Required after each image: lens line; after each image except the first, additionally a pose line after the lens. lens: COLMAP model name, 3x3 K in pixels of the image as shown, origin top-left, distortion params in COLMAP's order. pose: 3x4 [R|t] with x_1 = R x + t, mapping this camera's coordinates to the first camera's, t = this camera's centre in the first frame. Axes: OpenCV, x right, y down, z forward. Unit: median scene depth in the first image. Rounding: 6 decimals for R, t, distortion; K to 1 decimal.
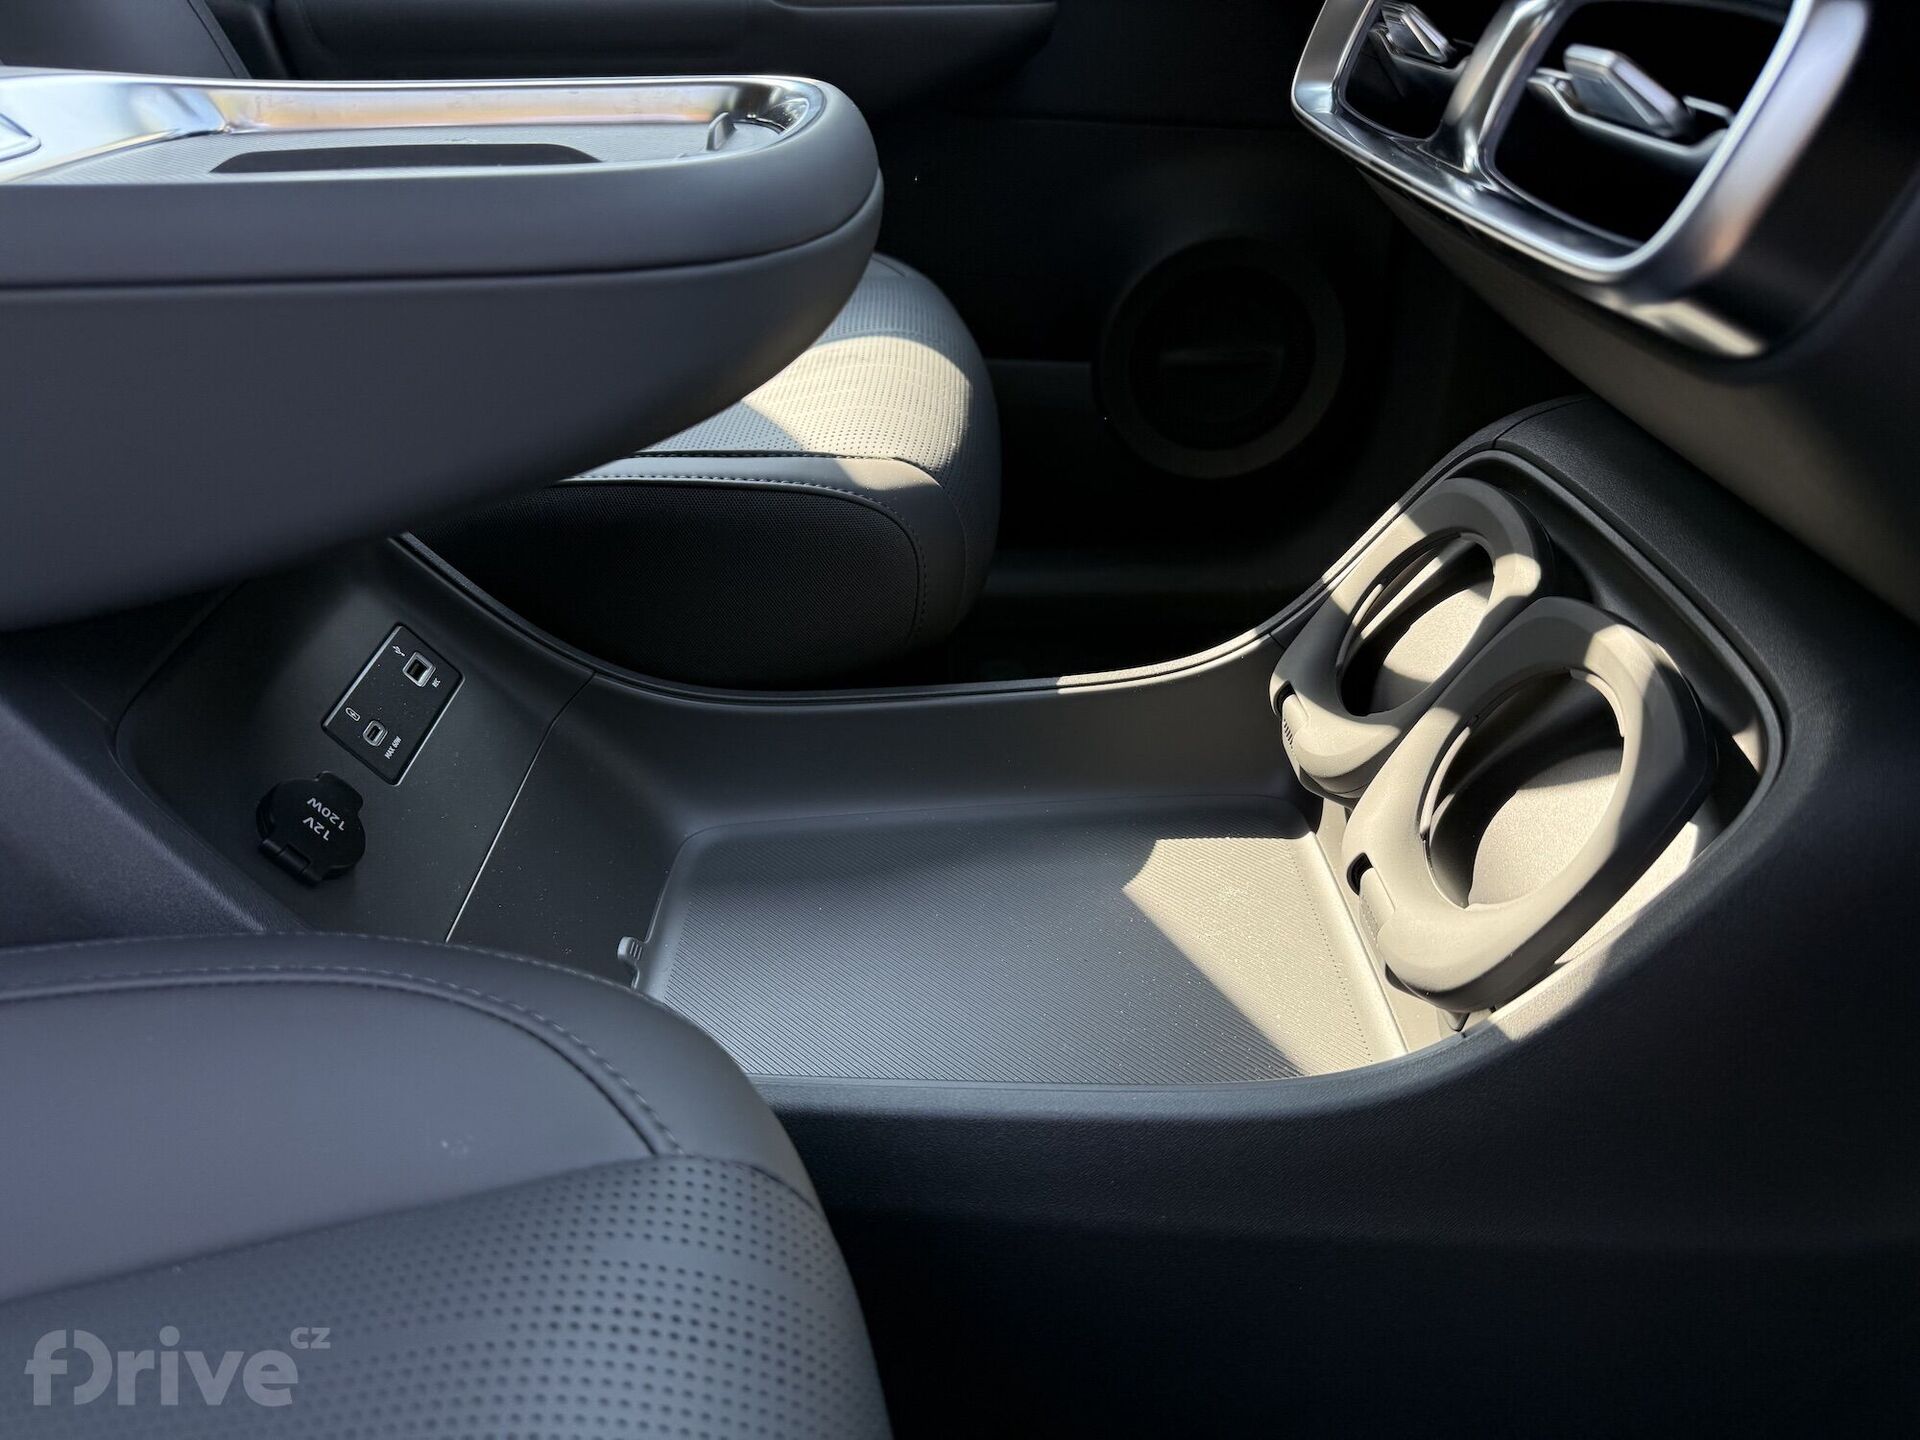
lens RADIAL K [[1353.2, 0, 960.0], [0, 1353.2, 720.0], [0, 0, 1]] dist [0.132014, -0.322784]
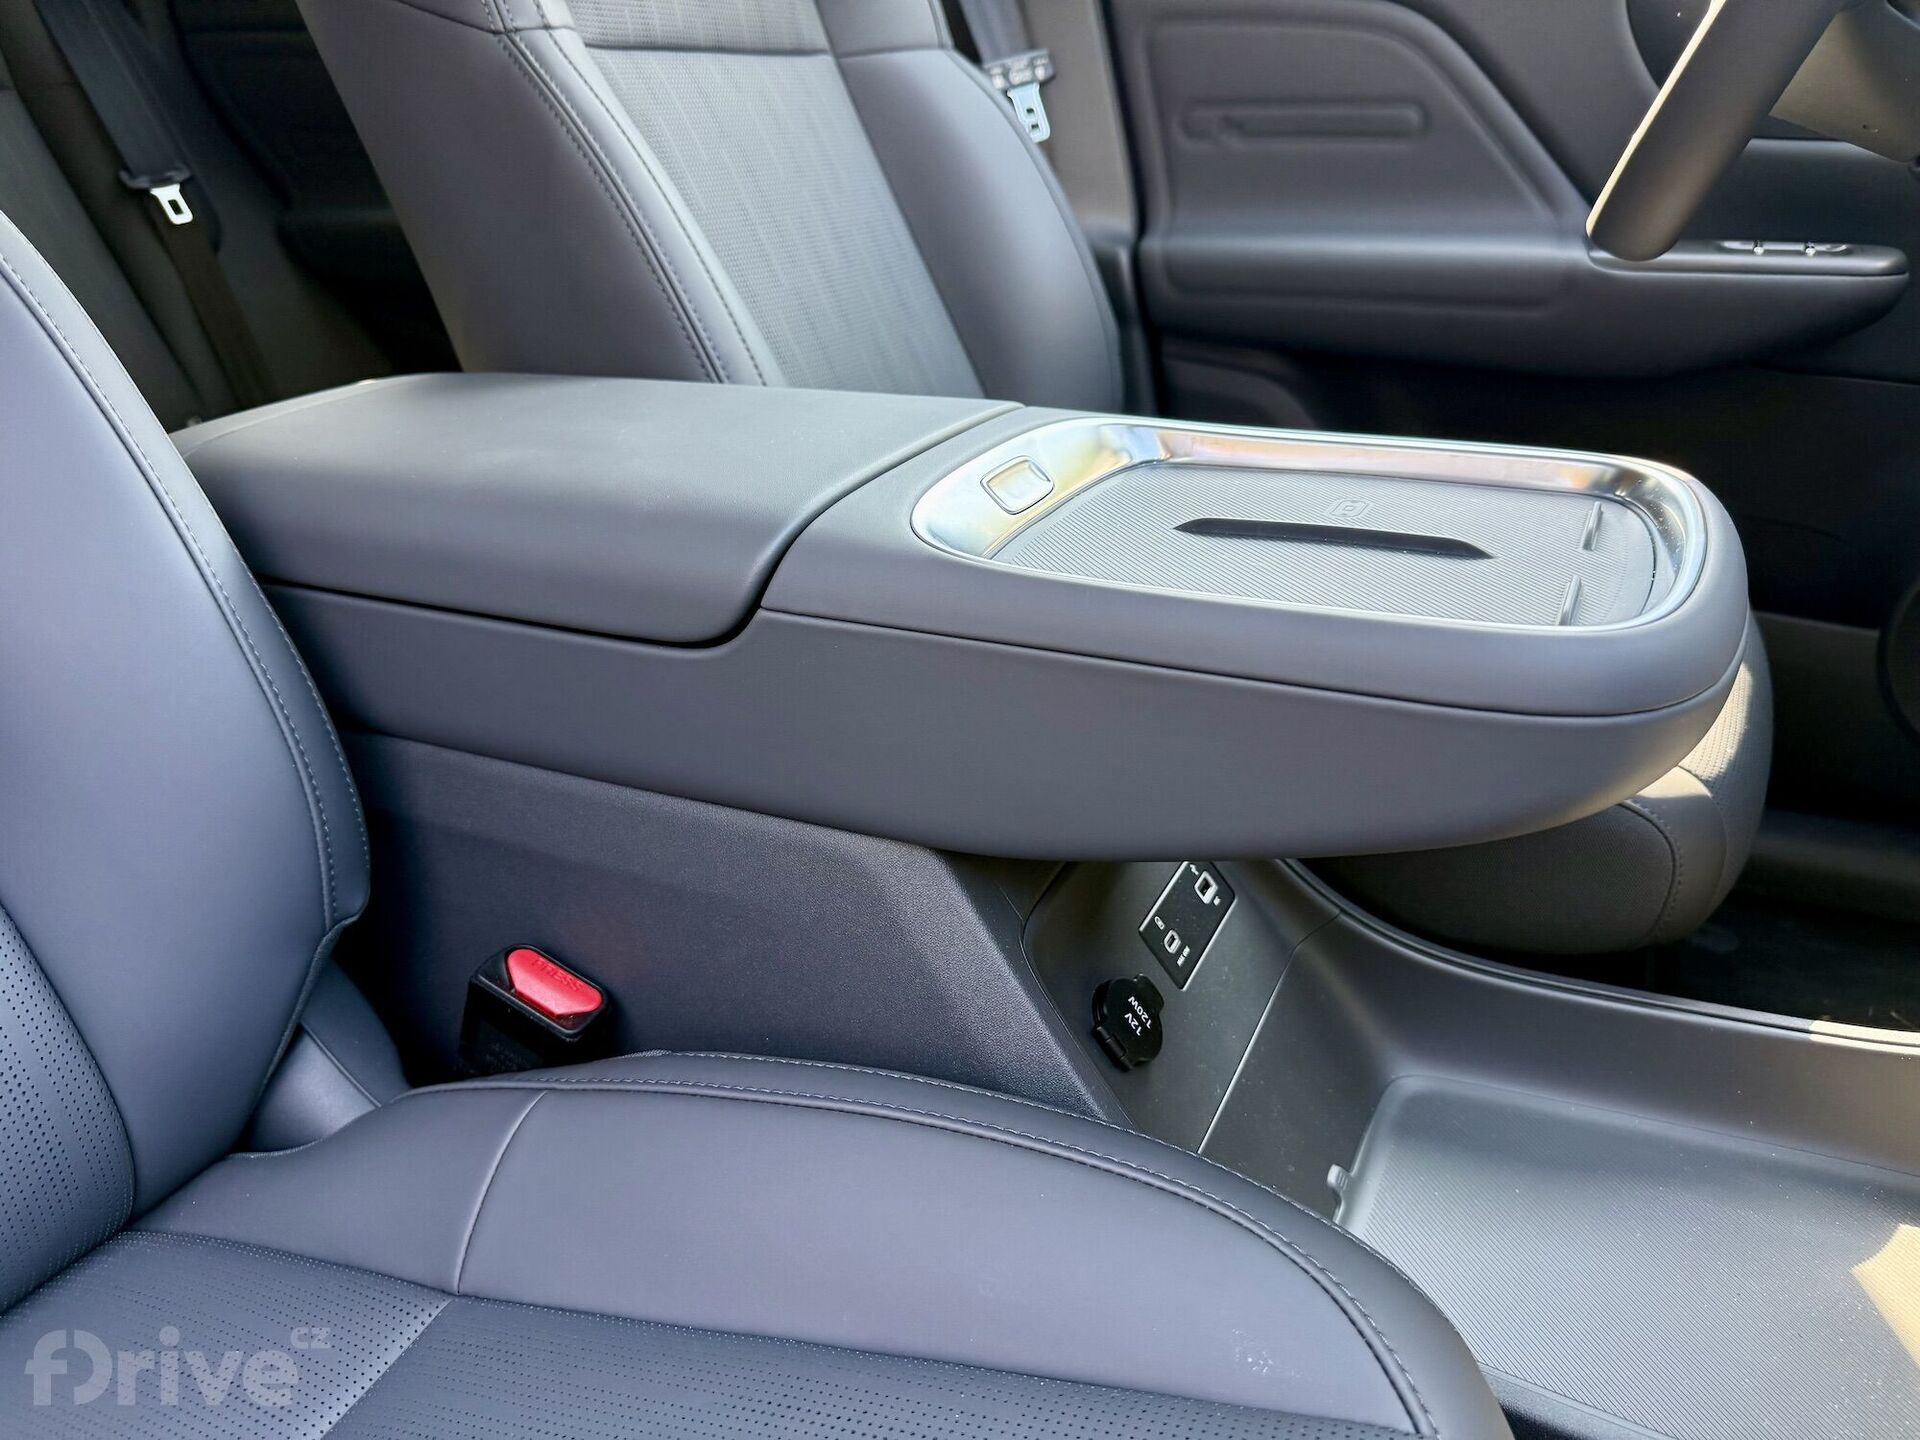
lens RADIAL K [[1373.8, 0, 960.0], [0, 1373.8, 720.0], [0, 0, 1]] dist [0.057243, -0.089661]
pose [[0.887468, 0.178564, -0.424872, -0.107694], [-0.209673, 0.977394, -0.027185, -0.109151], [0.410413, 0.113209, 0.904845, -0.207998]]
